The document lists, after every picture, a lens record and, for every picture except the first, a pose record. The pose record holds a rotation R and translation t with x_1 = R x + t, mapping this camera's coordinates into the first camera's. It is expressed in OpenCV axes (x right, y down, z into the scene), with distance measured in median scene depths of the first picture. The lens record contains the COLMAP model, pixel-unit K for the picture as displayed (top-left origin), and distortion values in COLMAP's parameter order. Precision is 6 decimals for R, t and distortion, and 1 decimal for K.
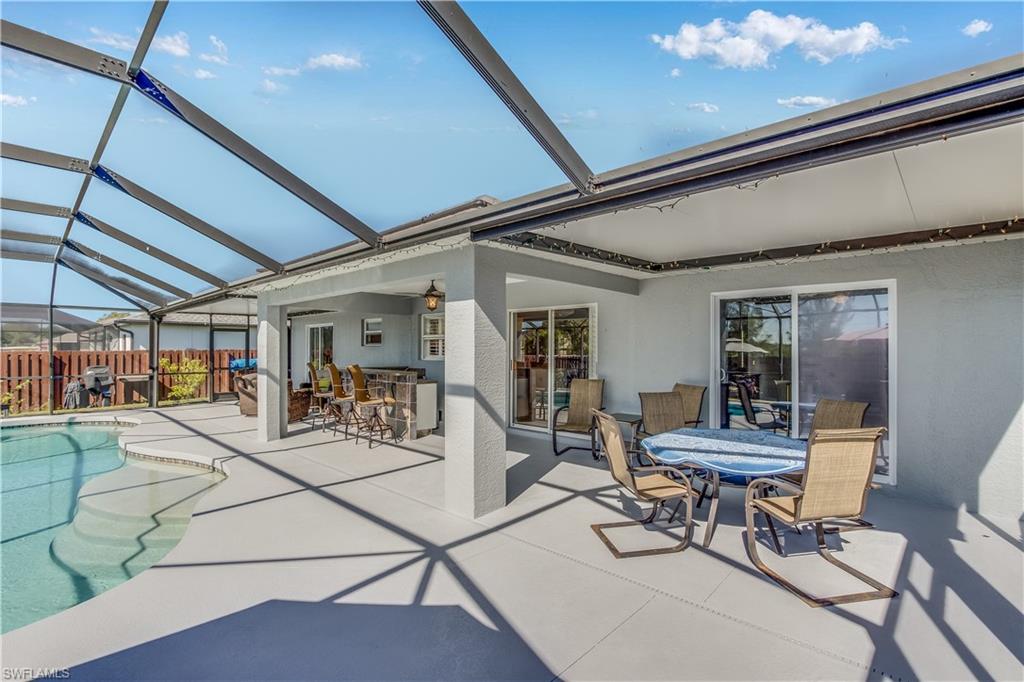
lens RADIAL K [[473.7, 0, 509.3], [0, 473.7, 344.6], [0, 0, 1]] dist [-0.001918, -0.000191]
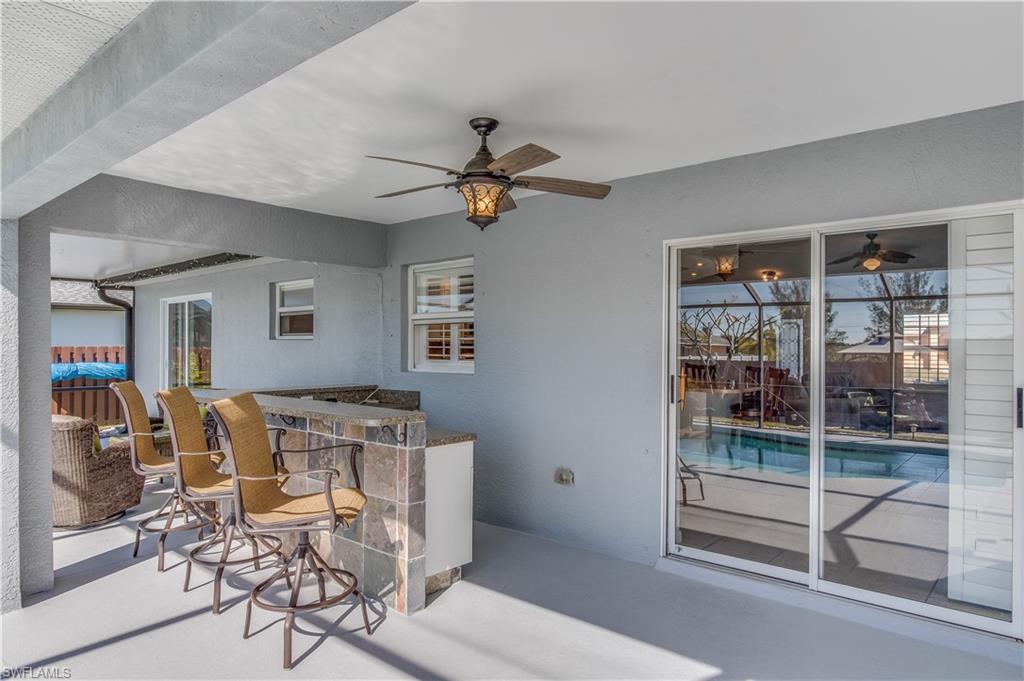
lens RADIAL K [[636.1, 0, 514.0], [0, 636.1, 345.0], [0, 0, 1]] dist [-0.034280, 0.000299]
pose [[0.998396, 0.004917, 0.056400, -0.155911], [-0.005048, 0.999985, 0.002189, 0.008177], [-0.056388, -0.002471, 0.998406, 0.531375]]
